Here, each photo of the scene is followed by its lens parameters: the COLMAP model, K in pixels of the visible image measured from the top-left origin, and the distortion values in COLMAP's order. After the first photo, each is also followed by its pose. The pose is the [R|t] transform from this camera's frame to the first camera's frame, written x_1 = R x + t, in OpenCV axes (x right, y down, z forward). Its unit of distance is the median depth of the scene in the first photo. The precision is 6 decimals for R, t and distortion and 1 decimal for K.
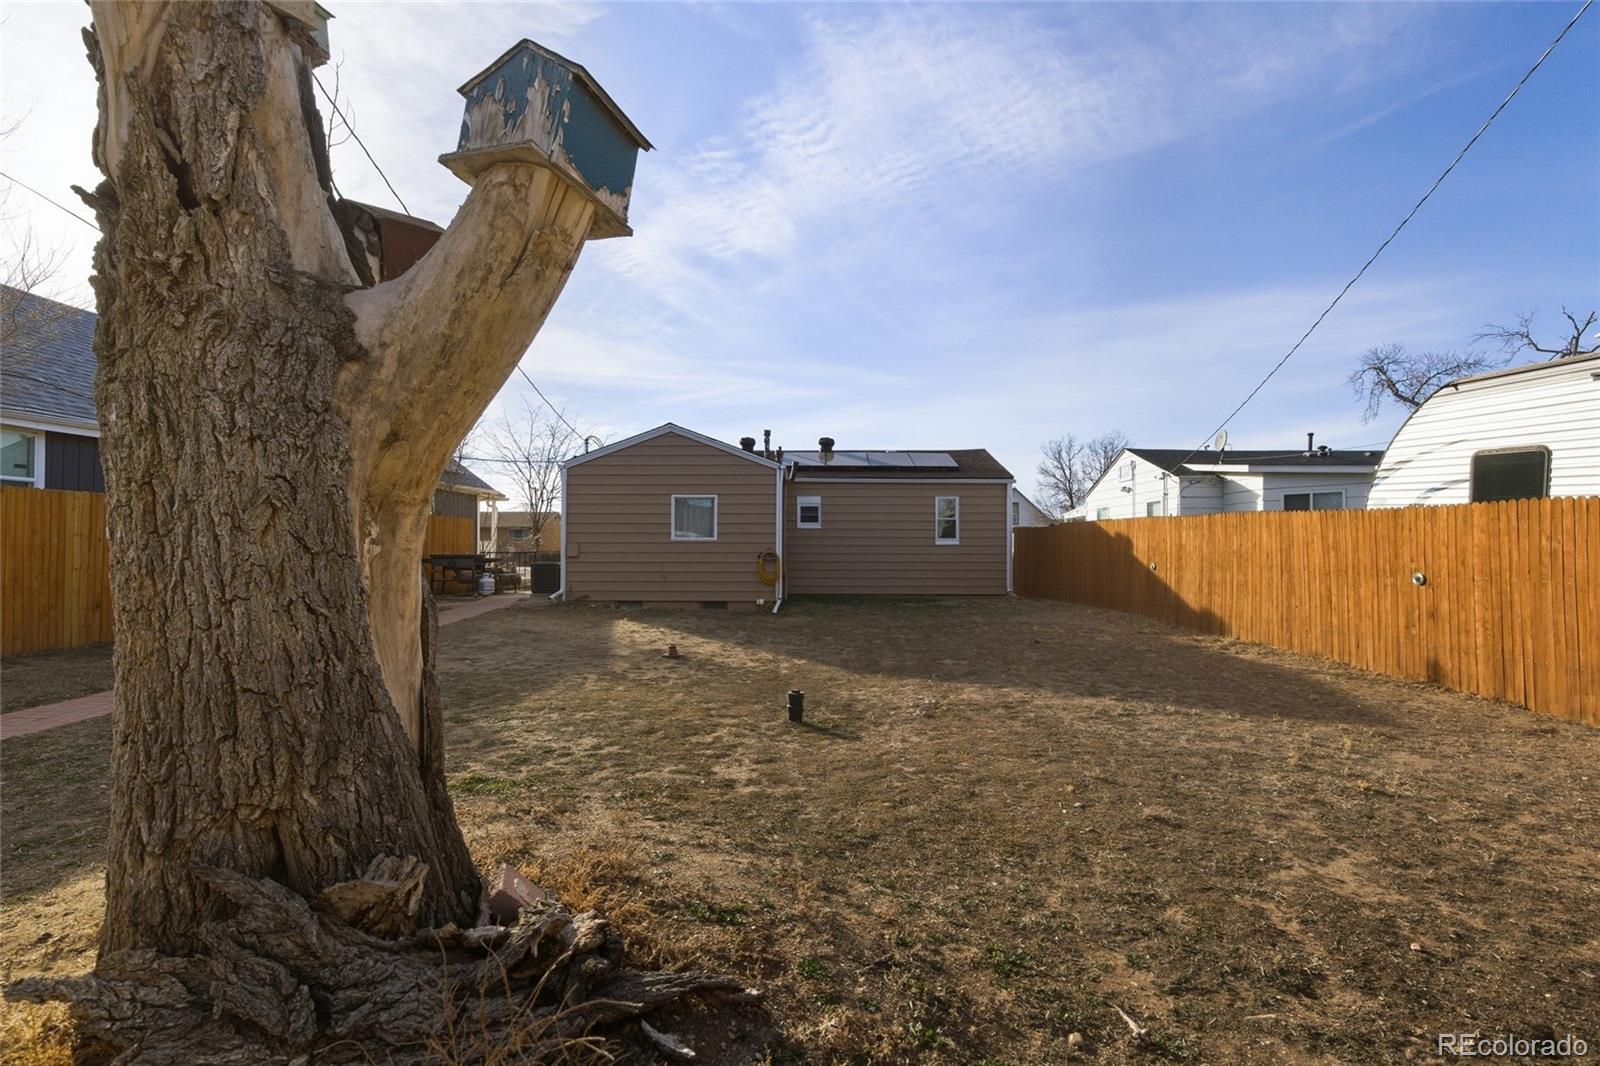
lens RADIAL K [[739.0, 0, 800.0], [0, 739.0, 533.0], [0, 0, 1]] dist [-0.001412, -0.000053]
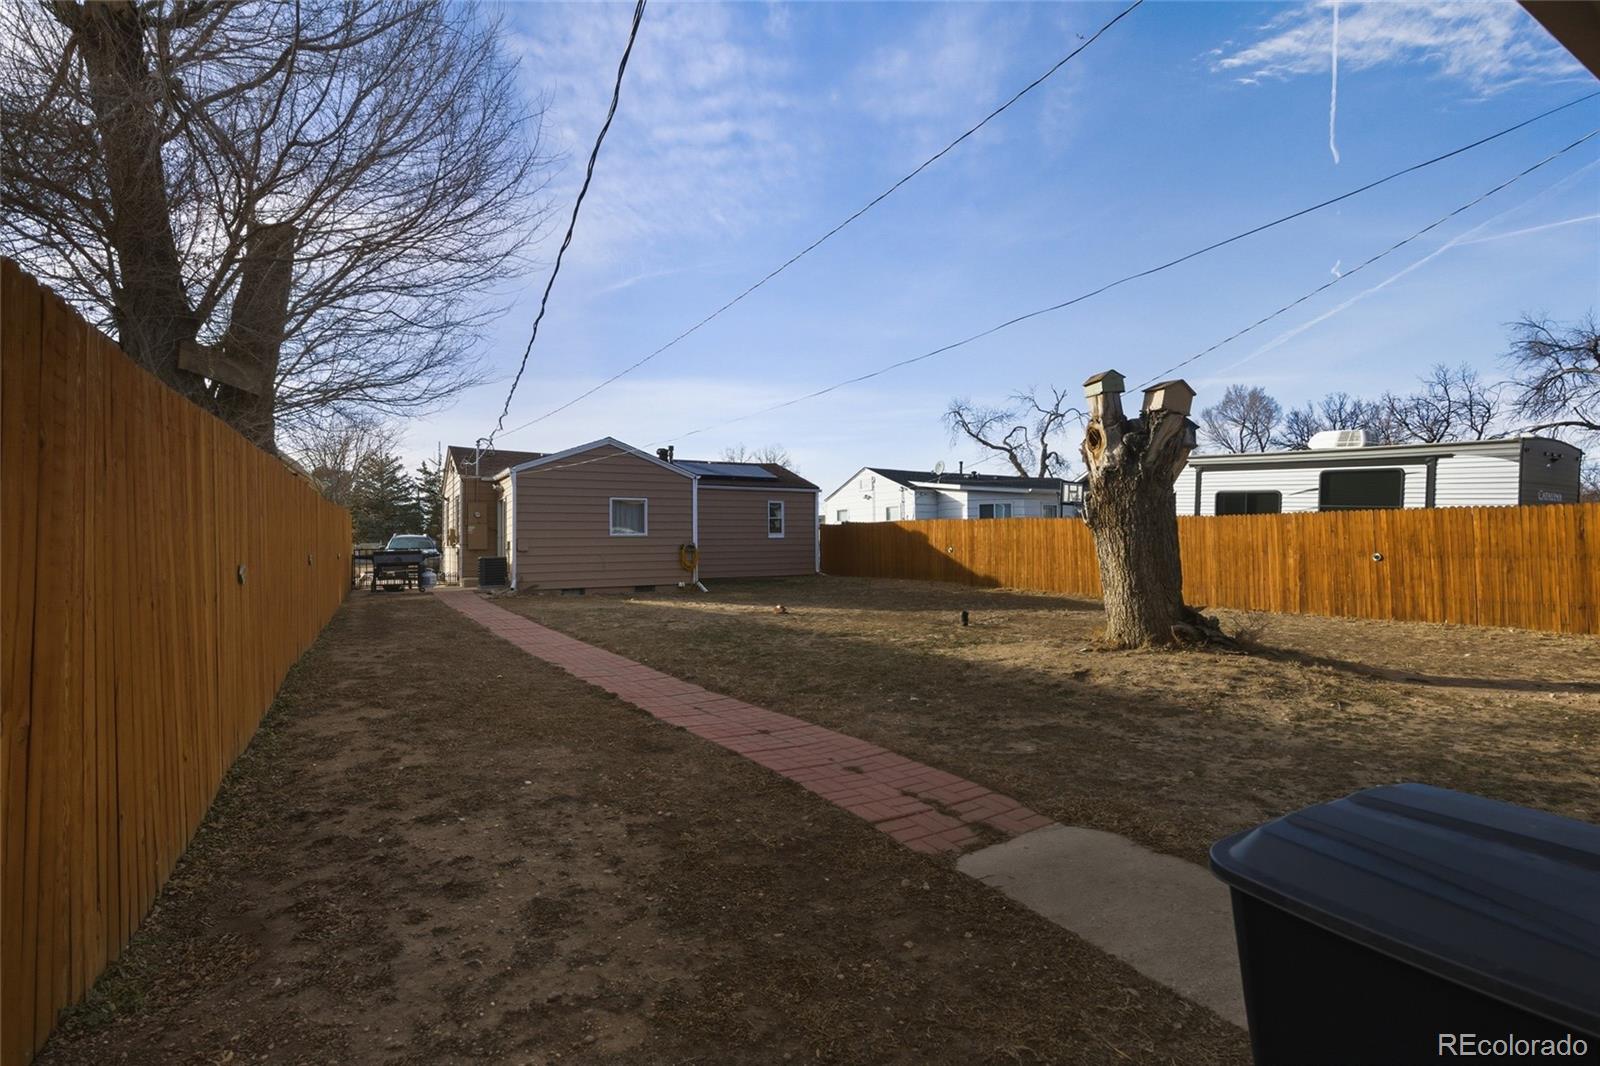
lens RADIAL K [[737.2, 0, 807.2], [0, 737.2, 543.2], [0, 0, 1]] dist [-0.001707, -0.000076]
pose [[0.854244, -0.010648, 0.519764, -0.490659], [-0.000843, 0.999761, 0.021867, -0.003545], [-0.519872, -0.019118, 0.854030, -0.161210]]
